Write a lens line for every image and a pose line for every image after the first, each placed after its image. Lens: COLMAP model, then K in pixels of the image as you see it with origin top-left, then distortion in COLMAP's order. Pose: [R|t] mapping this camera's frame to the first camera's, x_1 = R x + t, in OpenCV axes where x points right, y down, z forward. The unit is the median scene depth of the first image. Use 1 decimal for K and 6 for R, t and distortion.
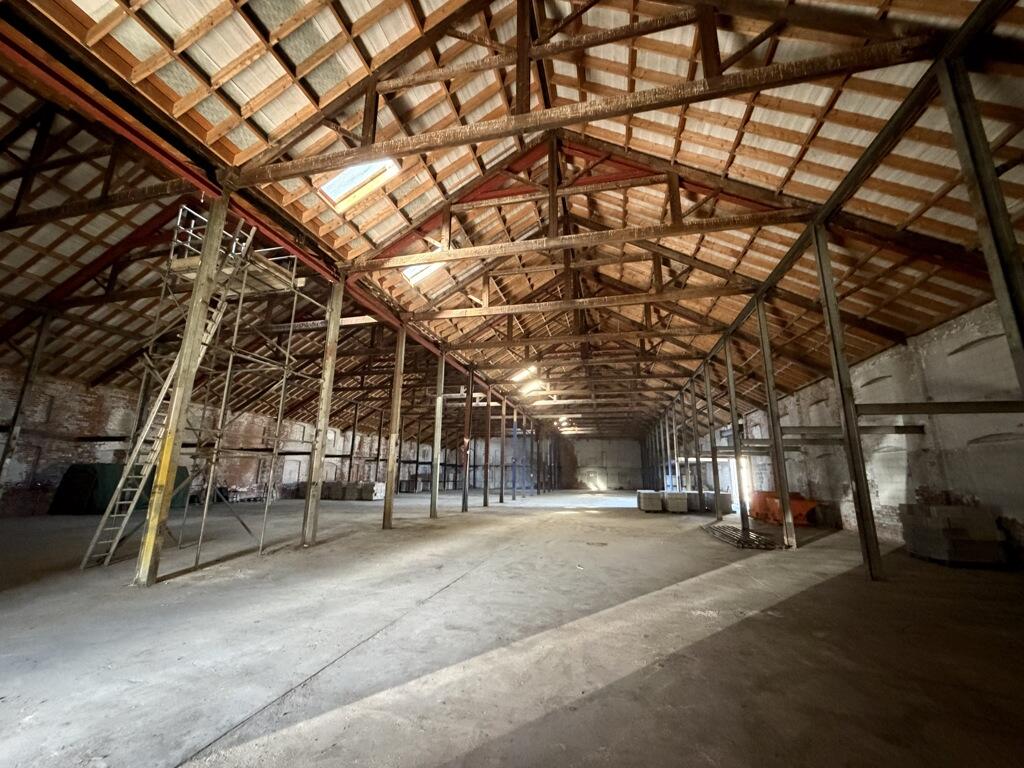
lens RADIAL K [[407.3, 0, 508.1], [0, 407.3, 384.0], [0, 0, 1]] dist [0.000210, 0.000061]
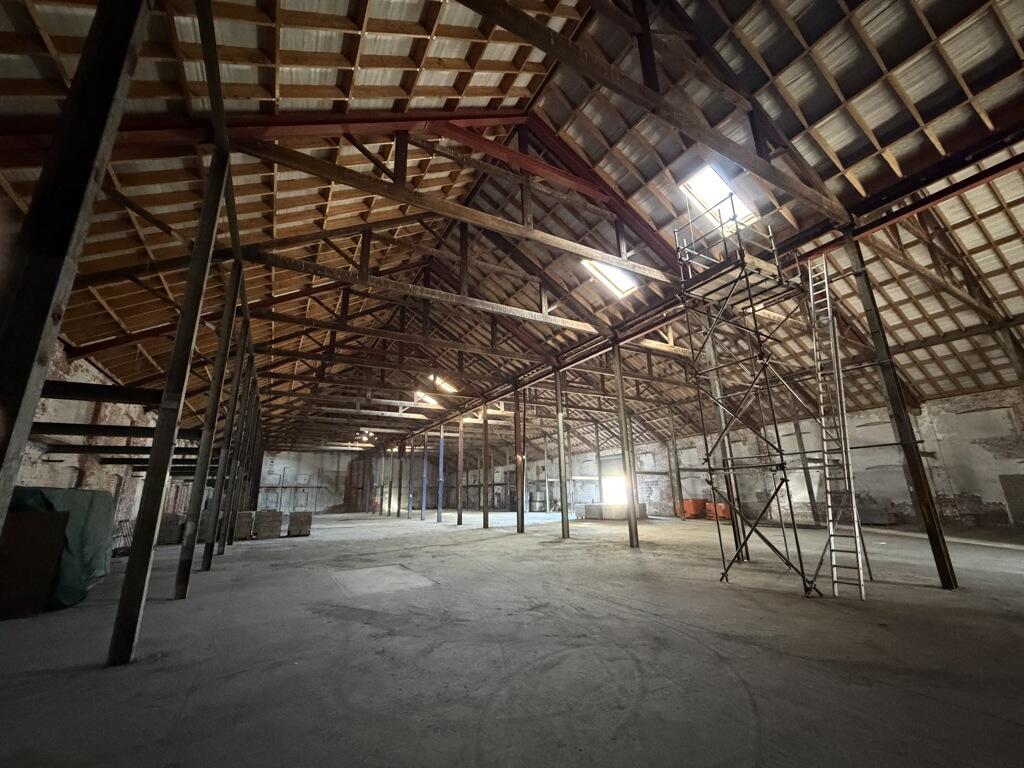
lens RADIAL K [[407.3, 0, 516.4], [0, 407.3, 385.5], [0, 0, 1]] dist [0.000210, 0.000061]
pose [[0.720623, 0.152597, 0.676325, -1.175030], [-0.122875, 0.988146, -0.092029, 0.090262], [-0.682351, -0.016786, 0.730832, 0.455080]]
